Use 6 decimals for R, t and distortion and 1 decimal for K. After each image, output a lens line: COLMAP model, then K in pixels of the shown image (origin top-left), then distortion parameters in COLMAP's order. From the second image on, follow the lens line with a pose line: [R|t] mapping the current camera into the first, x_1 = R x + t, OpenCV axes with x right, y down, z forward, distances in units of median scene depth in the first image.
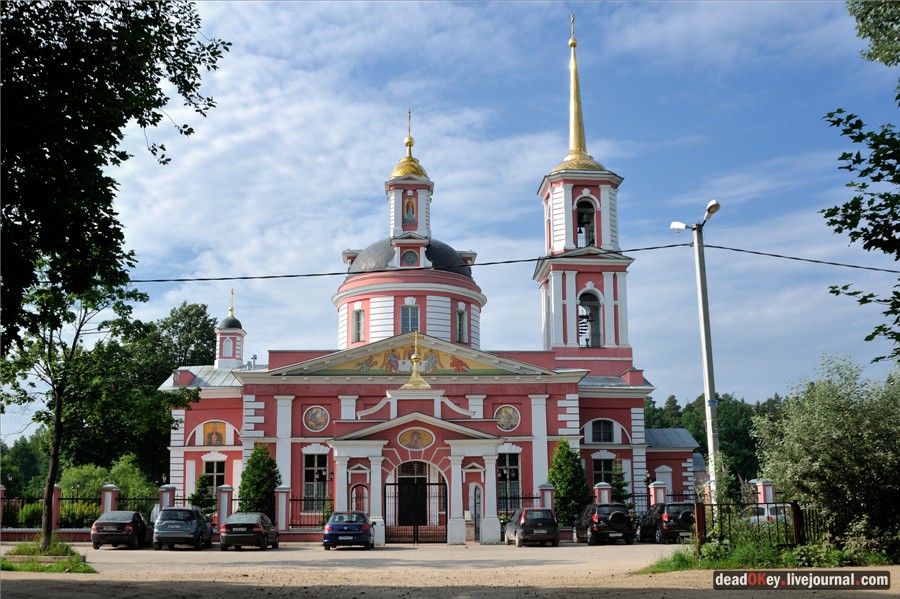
lens RADIAL K [[944.6, 0, 450.0], [0, 944.6, 299.5], [0, 0, 1]] dist [-0.010315, -0.002694]
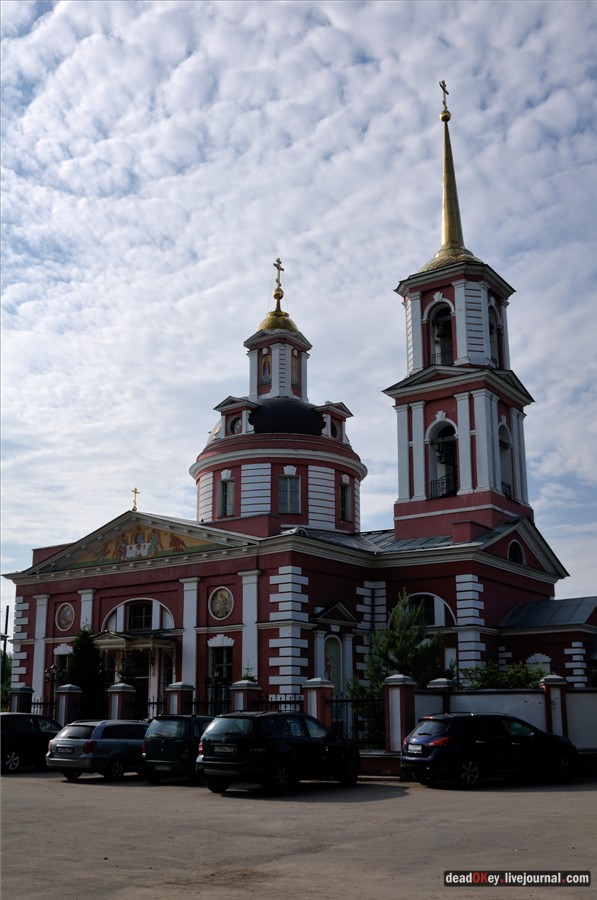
lens RADIAL K [[937.0, 0, 298.5], [0, 937.0, 450.0], [0, 0, 1]] dist [-0.060204, -0.001110]
pose [[0.763933, -0.168019, -0.623038, 0.564761], [0.136320, 0.985738, -0.098684, 0.075452], [0.630733, -0.009545, 0.775941, 0.378654]]
